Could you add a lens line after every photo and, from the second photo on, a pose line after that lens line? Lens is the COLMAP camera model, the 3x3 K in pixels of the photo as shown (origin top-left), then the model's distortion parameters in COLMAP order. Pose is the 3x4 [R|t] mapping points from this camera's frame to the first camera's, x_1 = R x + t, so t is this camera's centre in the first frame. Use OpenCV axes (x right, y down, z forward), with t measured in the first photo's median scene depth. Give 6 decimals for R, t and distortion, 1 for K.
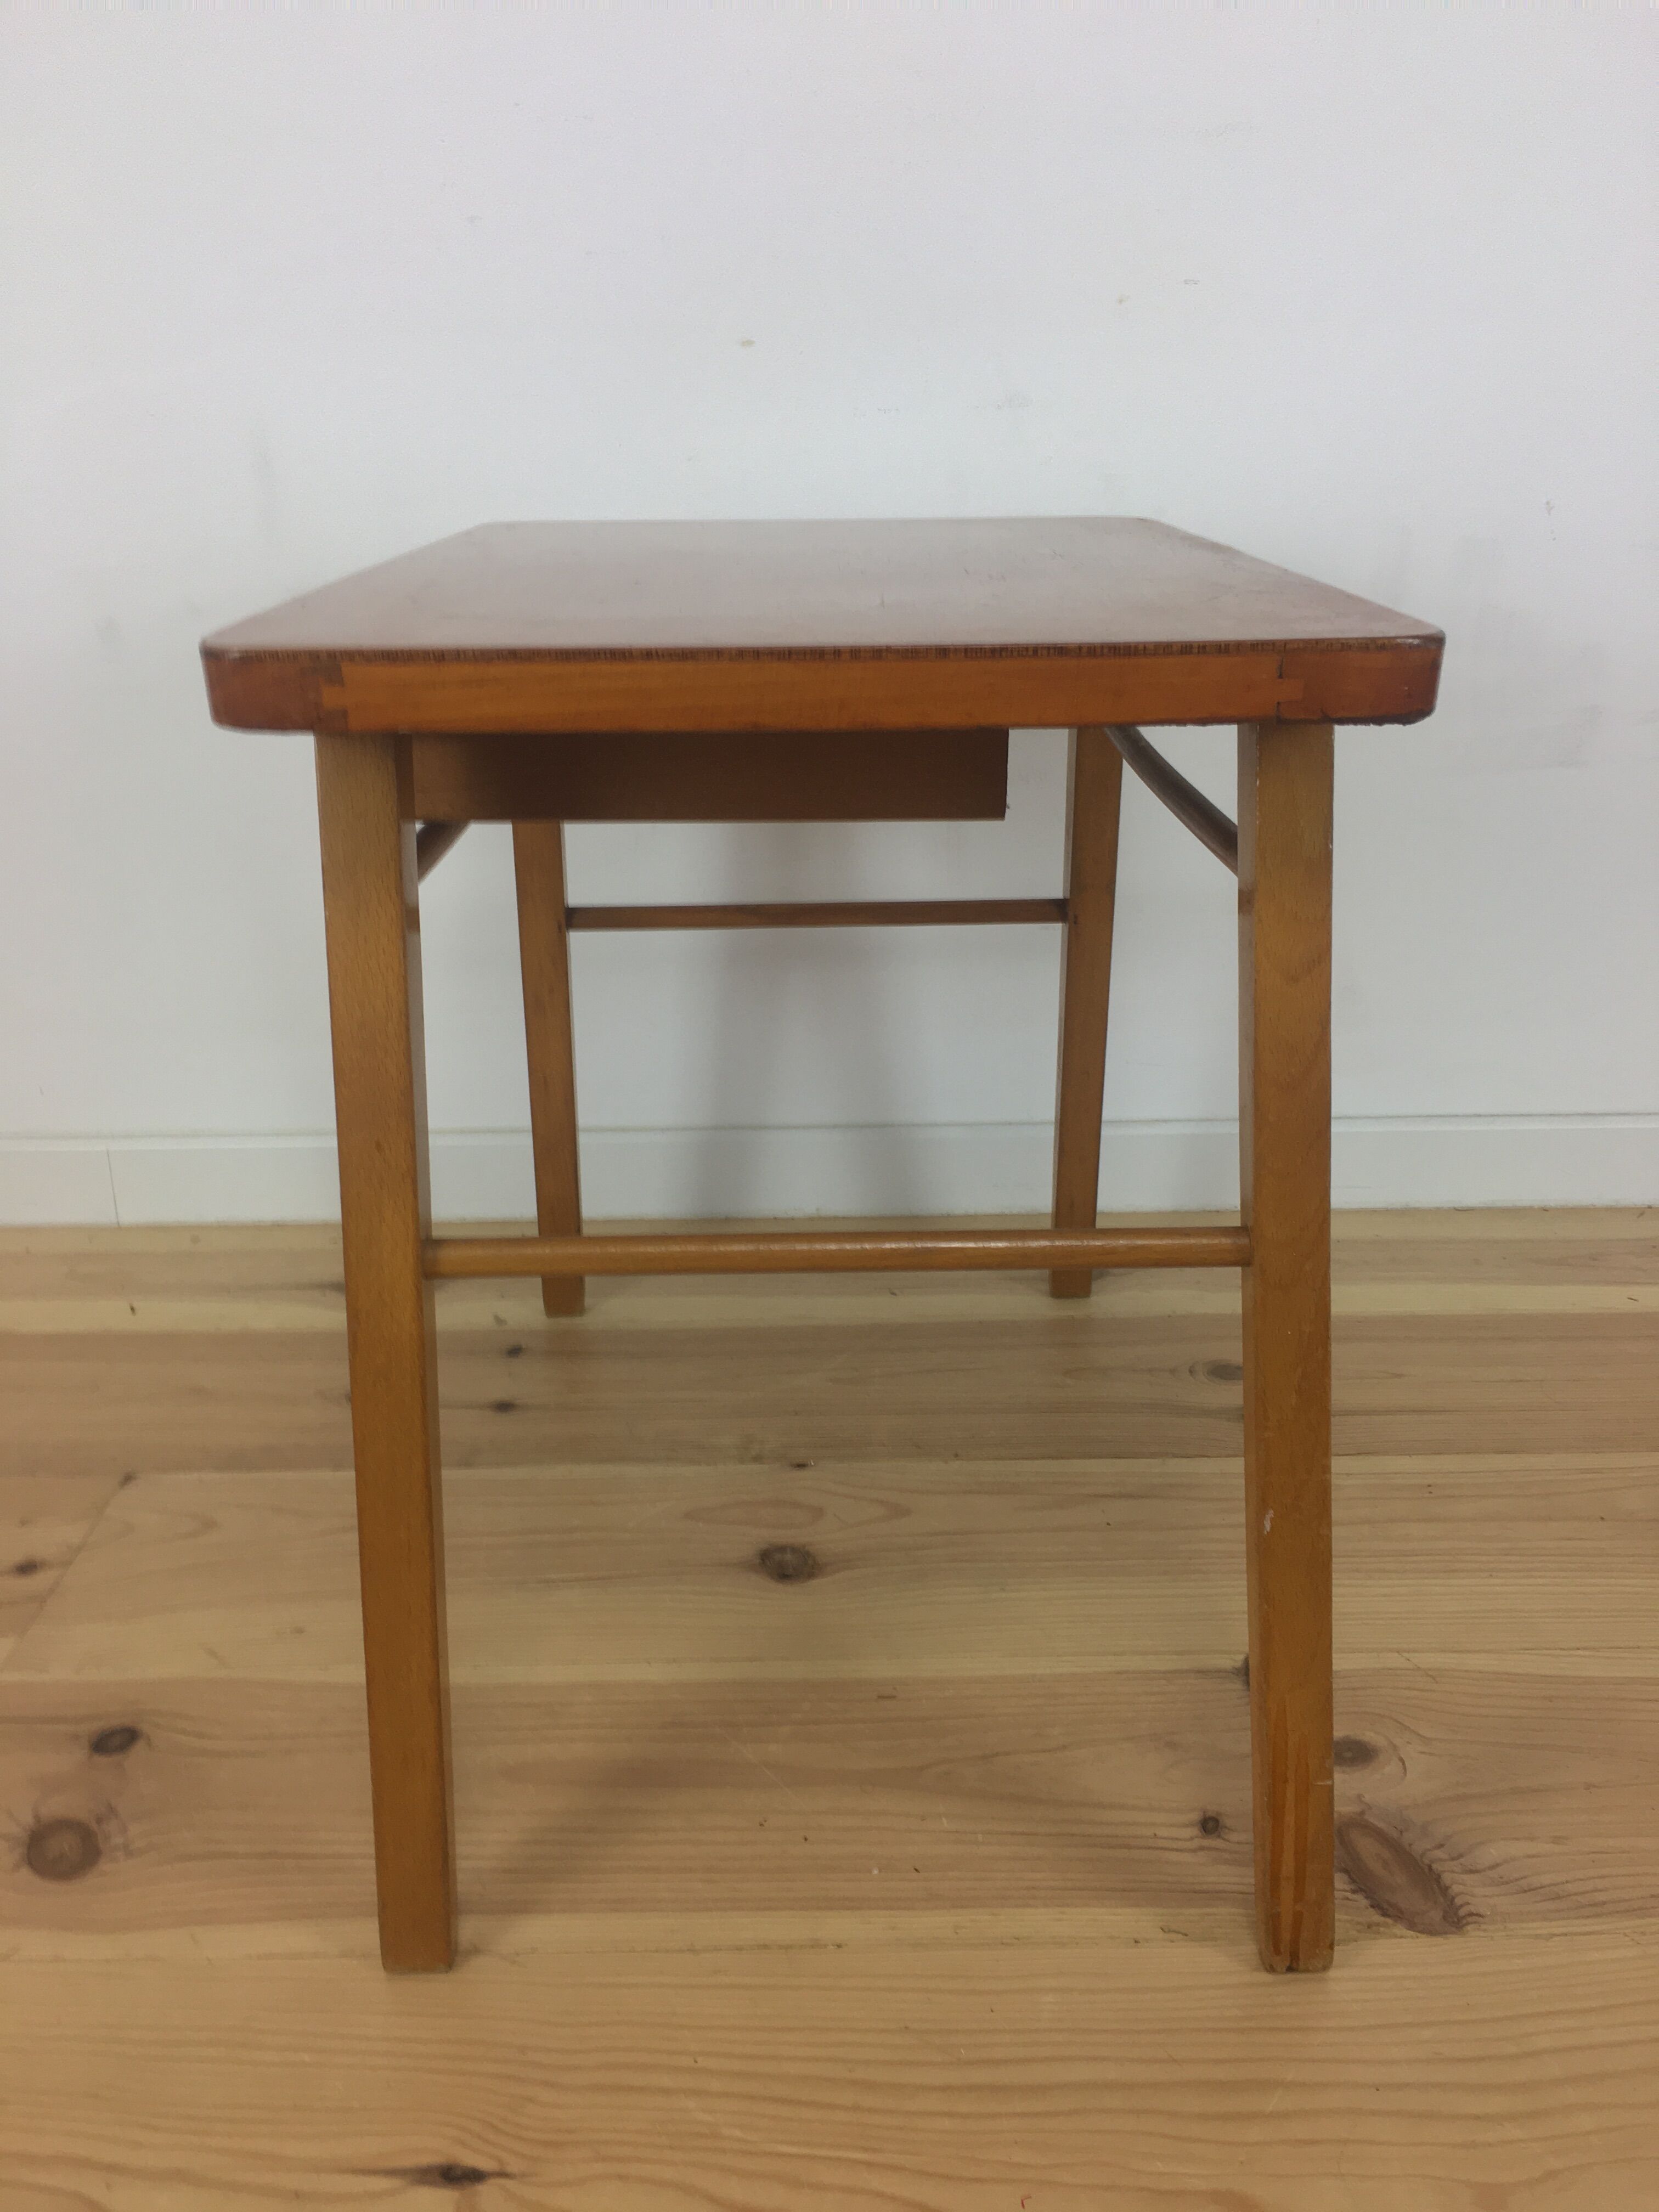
lens RADIAL K [[1903.9, 0, 828.6], [0, 1903.9, 1127.5], [0, 0, 1]] dist [0.068898, -0.119974]
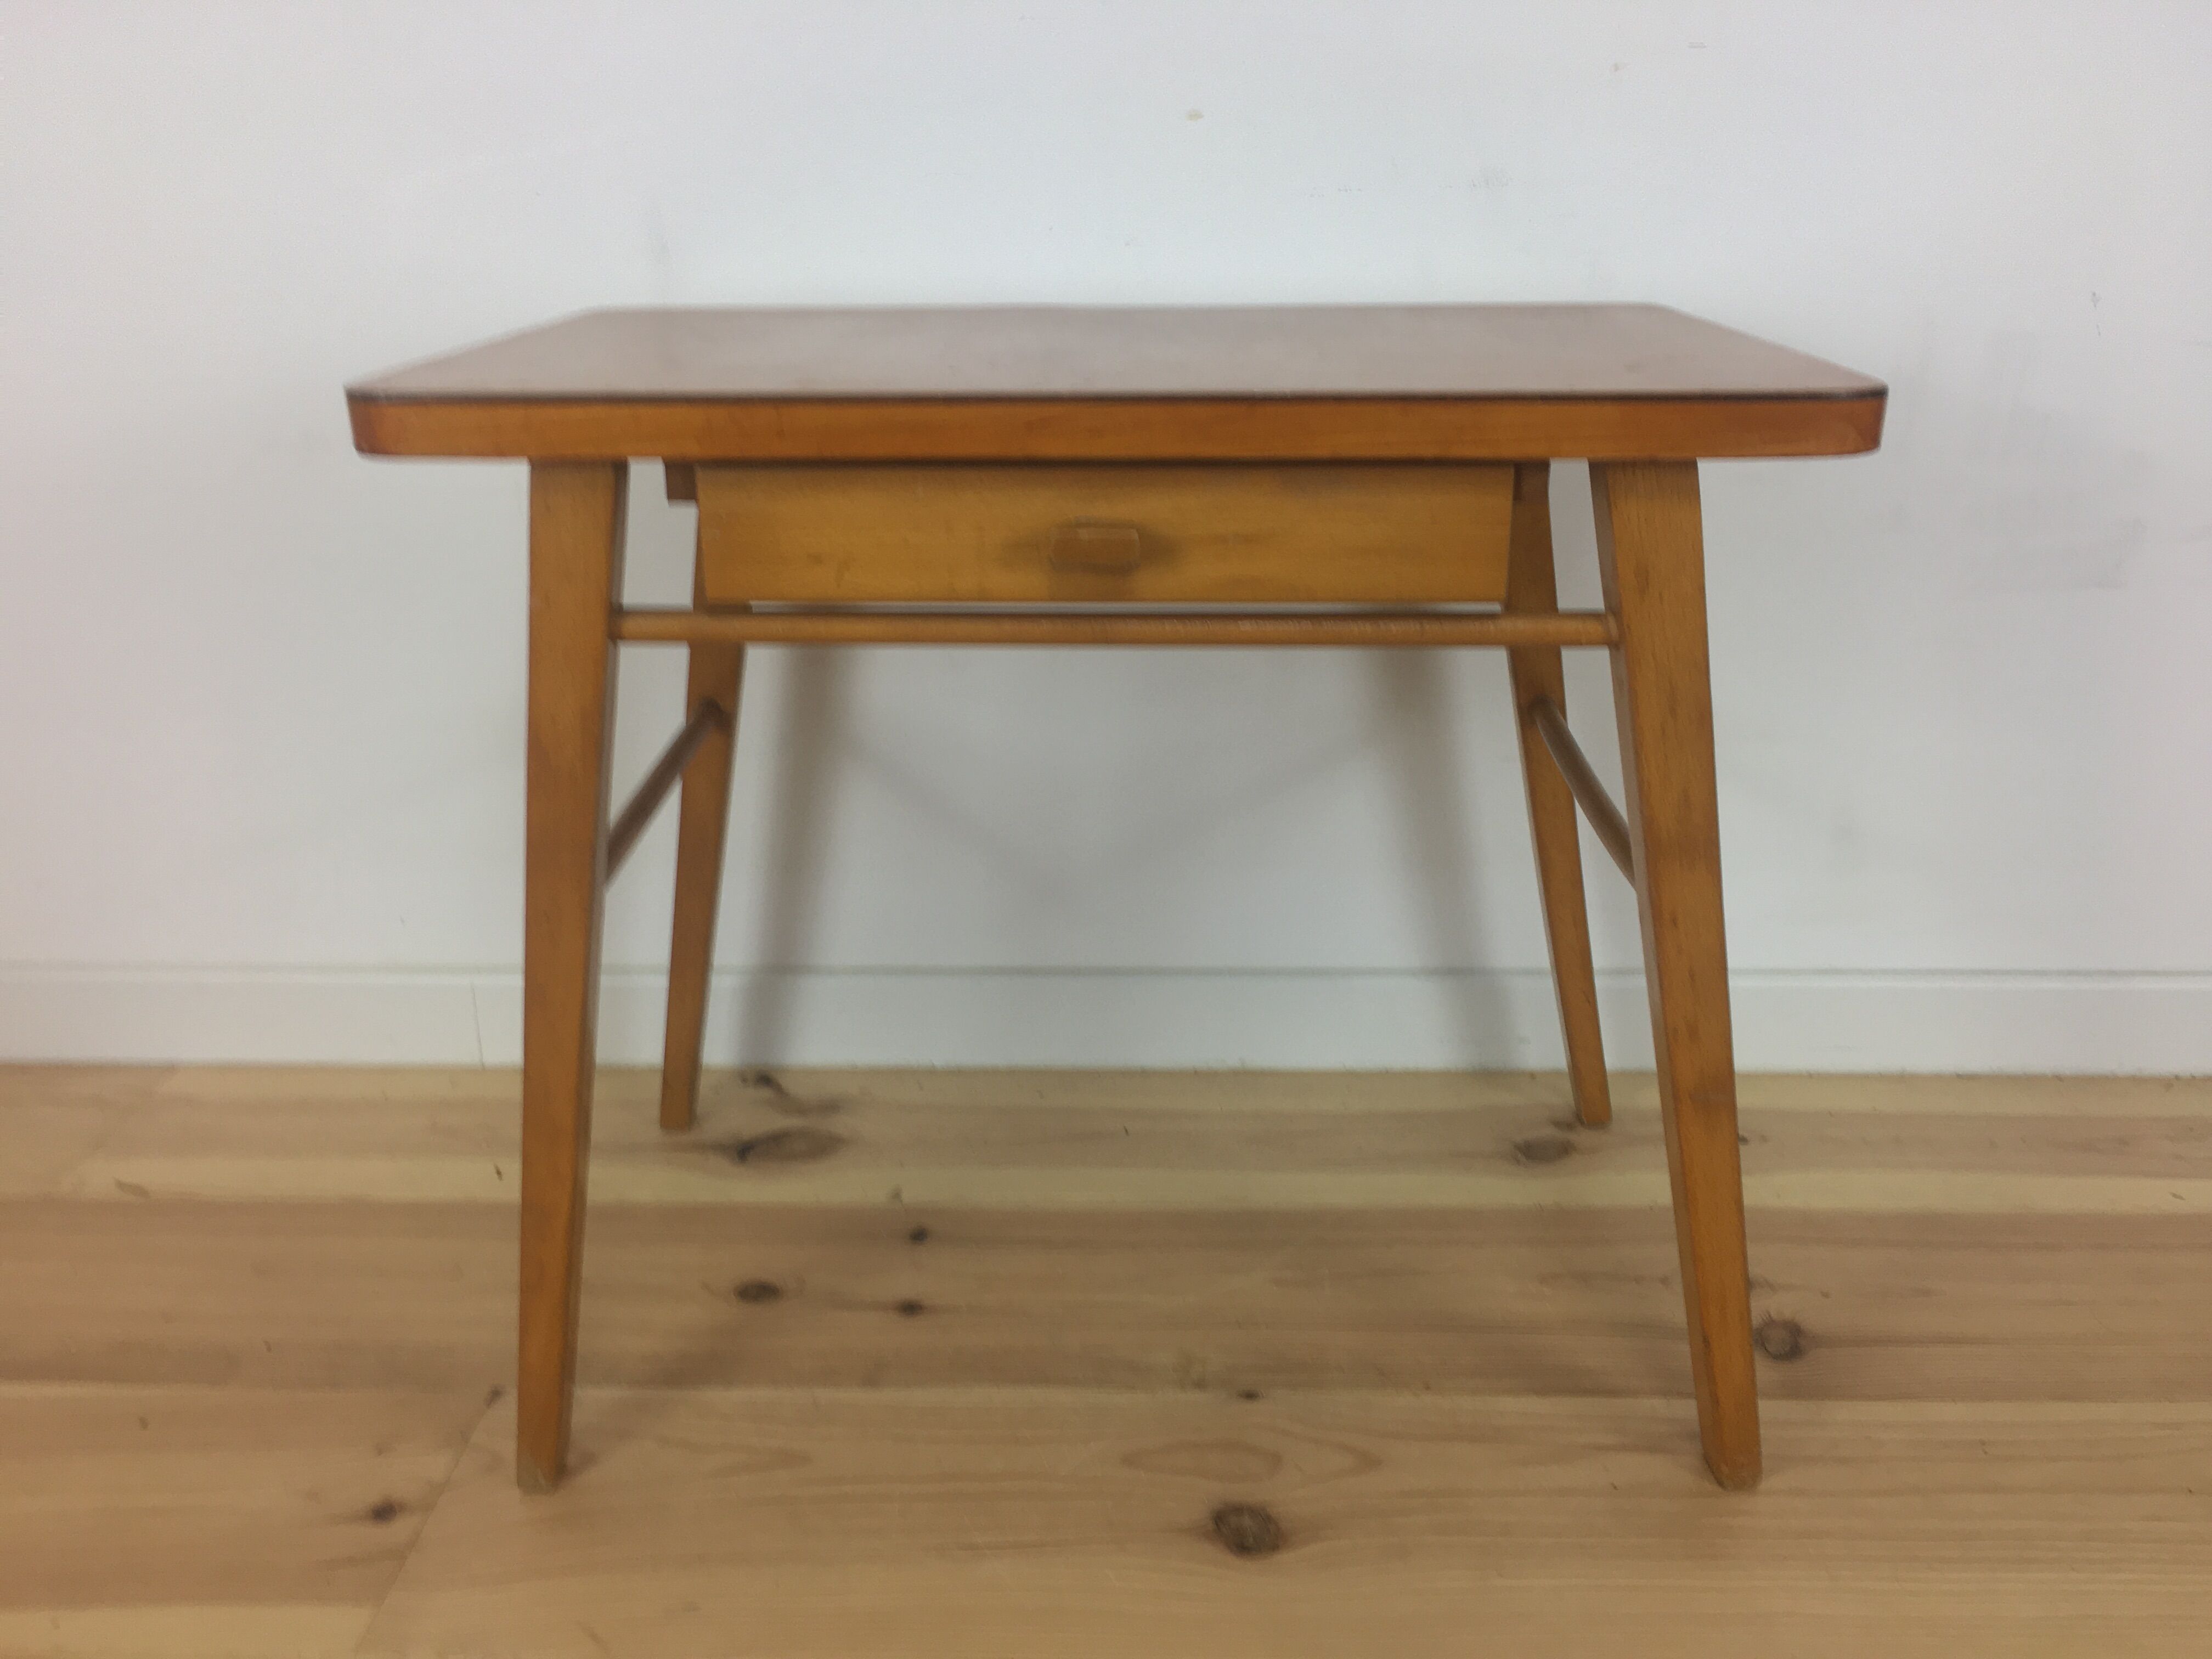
lens RADIAL K [[1903.9, 0, 1102.3], [0, 1903.9, 866.8], [0, 0, 1]] dist [0.068898, -0.119974]
pose [[0.999321, 0.014520, -0.033853, -0.067515], [-0.014442, 0.999892, 0.002544, -0.080909], [0.033886, -0.002053, 0.999424, 0.141630]]
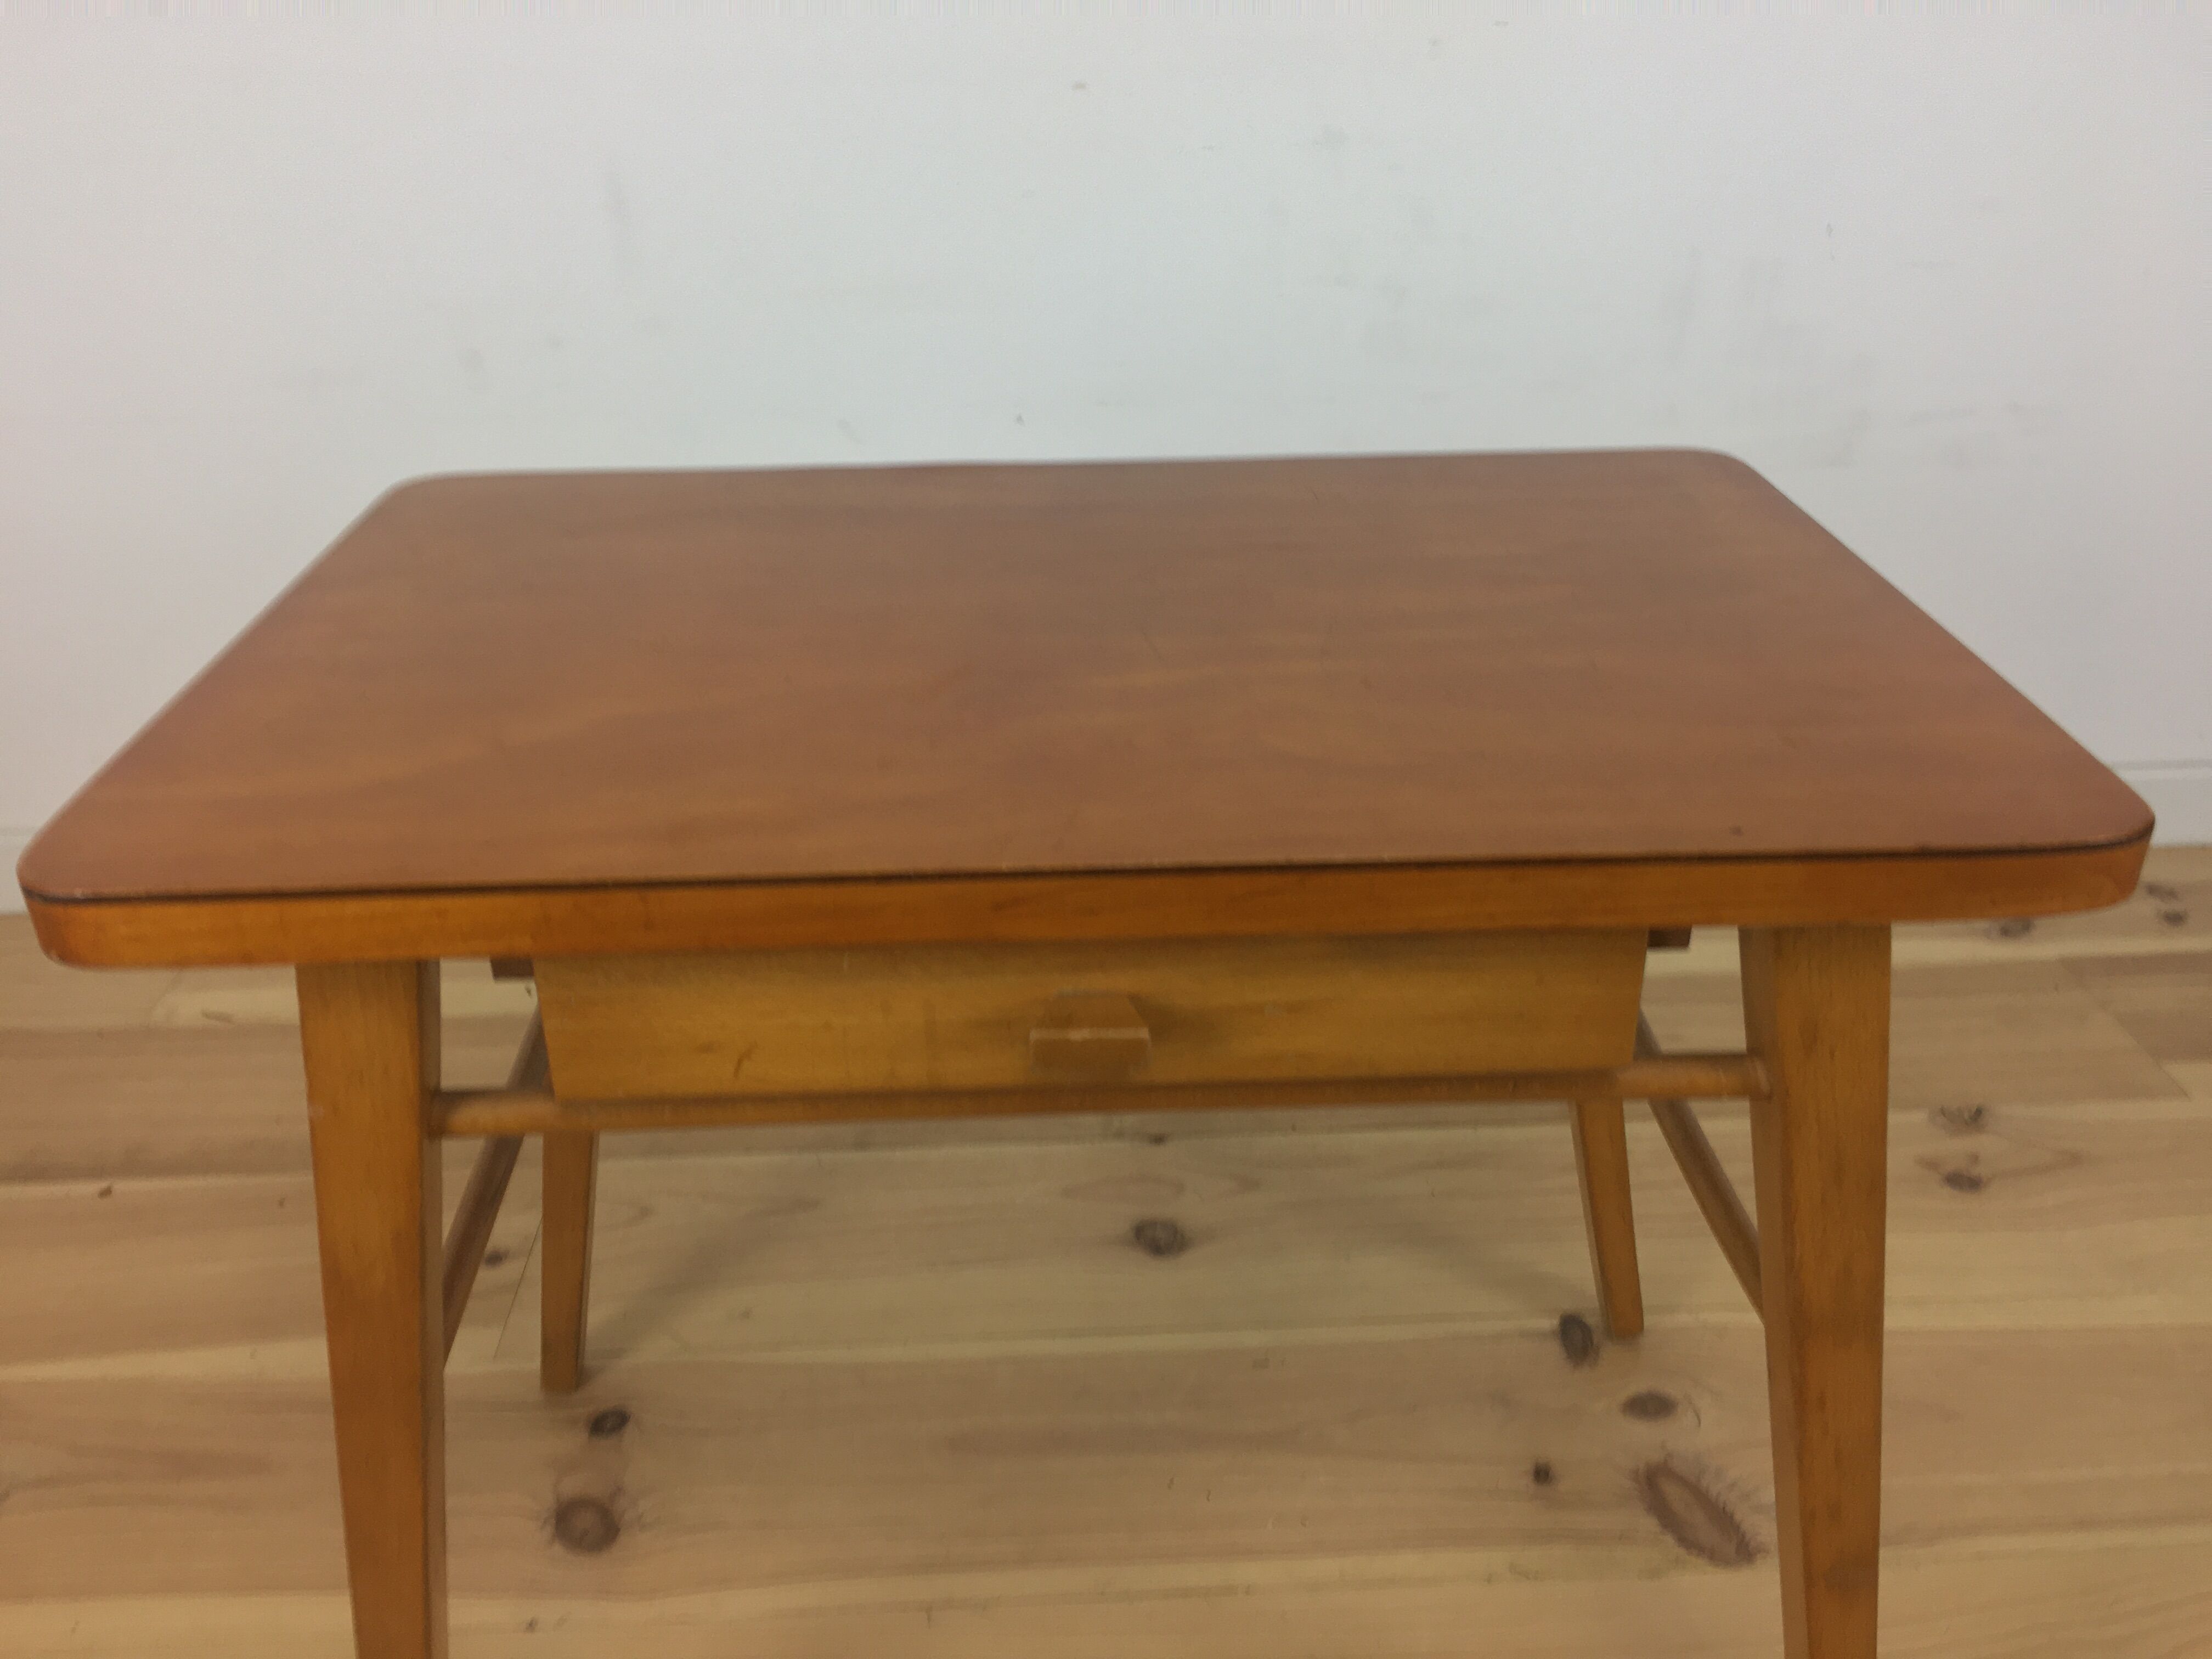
lens RADIAL K [[1903.9, 0, 1108.3], [0, 1903.9, 850.1], [0, 0, 1]] dist [0.068898, -0.119974]
pose [[0.999260, -0.018316, 0.033823, -0.095270], [0.014315, 0.993266, 0.114970, -0.150334], [-0.035701, -0.114401, 0.992793, -0.126239]]
